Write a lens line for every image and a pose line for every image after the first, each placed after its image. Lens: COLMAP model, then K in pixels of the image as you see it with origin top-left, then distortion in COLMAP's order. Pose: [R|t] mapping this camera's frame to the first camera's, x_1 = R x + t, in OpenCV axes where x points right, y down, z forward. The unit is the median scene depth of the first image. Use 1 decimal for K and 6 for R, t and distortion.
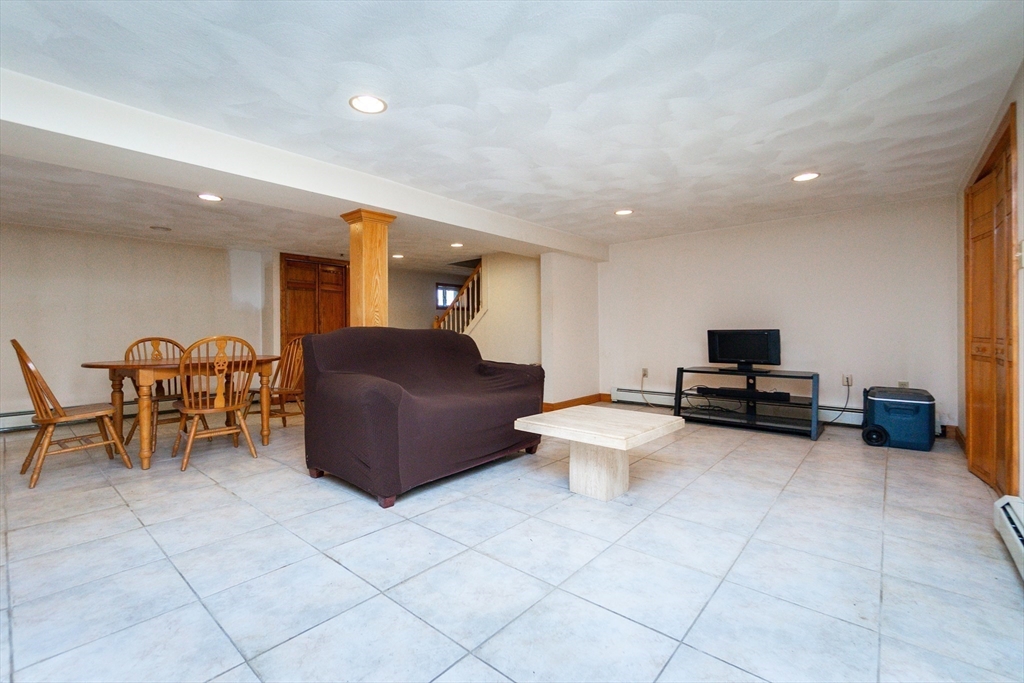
lens RADIAL K [[443.9, 0, 509.4], [0, 443.9, 336.2], [0, 0, 1]] dist [-0.003854, -0.000778]
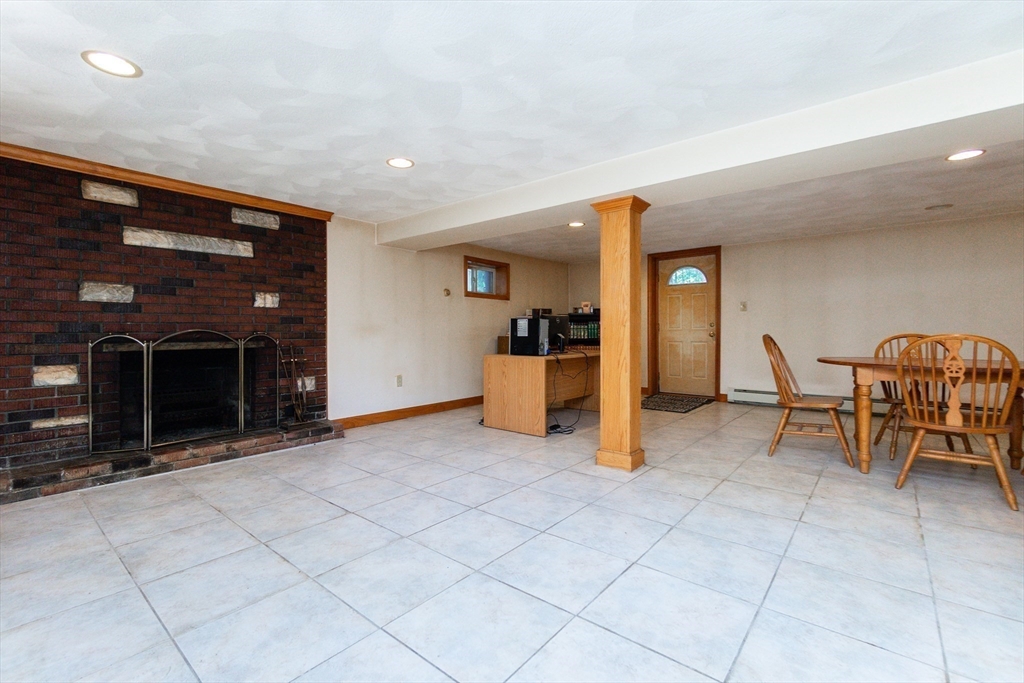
lens RADIAL K [[452.2, 0, 493.8], [0, 452.2, 333.8], [0, 0, 1]] dist [-0.001431, 0.000035]
pose [[-0.003844, 0.014521, -0.999887, 0.131826], [-0.004930, 0.999882, 0.014540, -0.007117], [0.999980, 0.004985, -0.003772, 0.189525]]
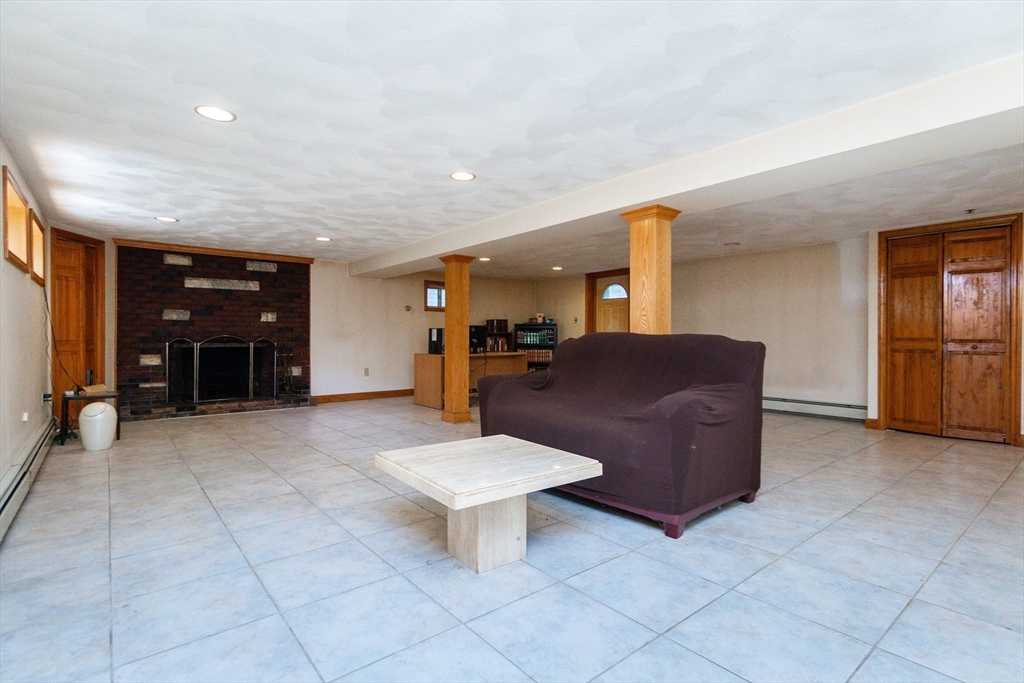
lens RADIAL K [[497.3, 0, 512.0], [0, 497.3, 341.5], [0, 0, 1]] dist [-0.004987, -0.000885]
pose [[-0.174403, 0.016469, -0.984537, 0.777513], [-0.007327, 0.999811, 0.018023, -0.017693], [0.984647, 0.010357, -0.174250, 0.913402]]
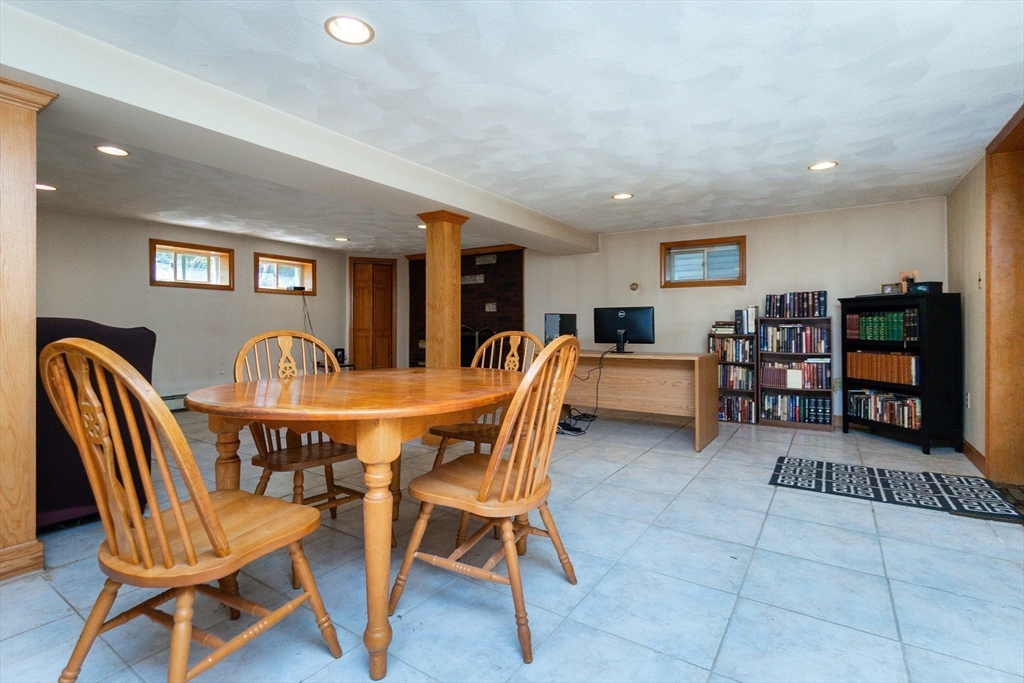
lens RADIAL K [[488.5, 0, 499.3], [0, 488.5, 319.6], [0, 0, 1]] dist [-0.003938, -0.000618]
pose [[-0.994424, 0.007433, -0.105194, -0.818024], [0.007944, 0.999959, -0.004447, -0.011963], [0.105157, -0.005258, -0.994442, 1.622335]]
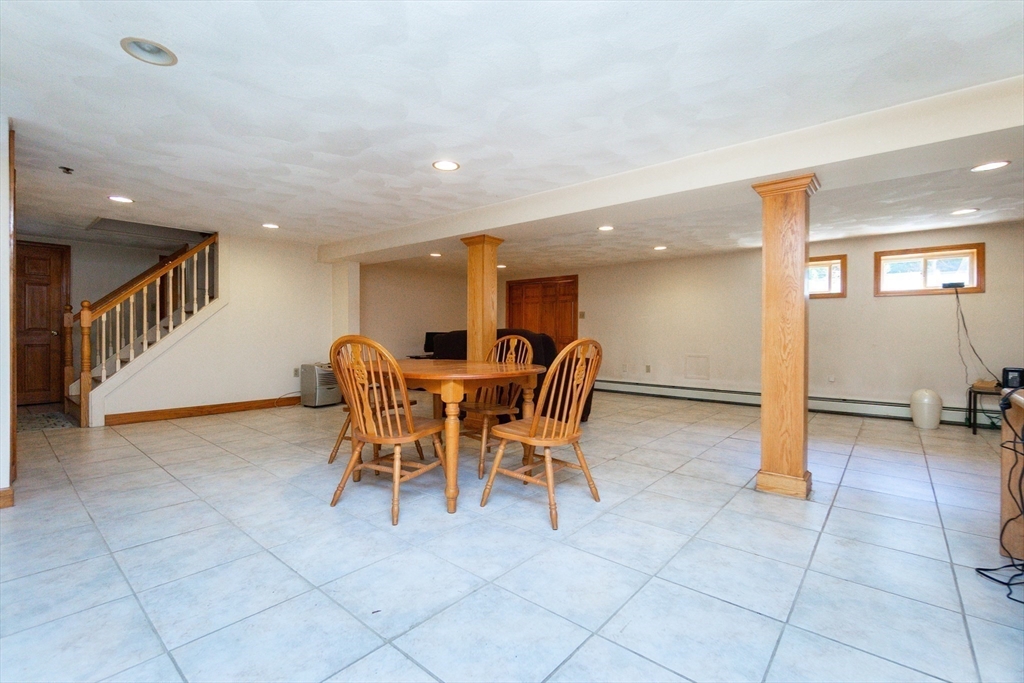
lens RADIAL K [[450.7, 0, 508.3], [0, 450.7, 335.2], [0, 0, 1]] dist [-0.003078, -0.000361]
pose [[0.000610, 0.005714, 0.999983, -1.597959], [0.000127, 0.999984, -0.005714, 0.006710], [-1.000000, 0.000130, 0.000609, 0.938707]]
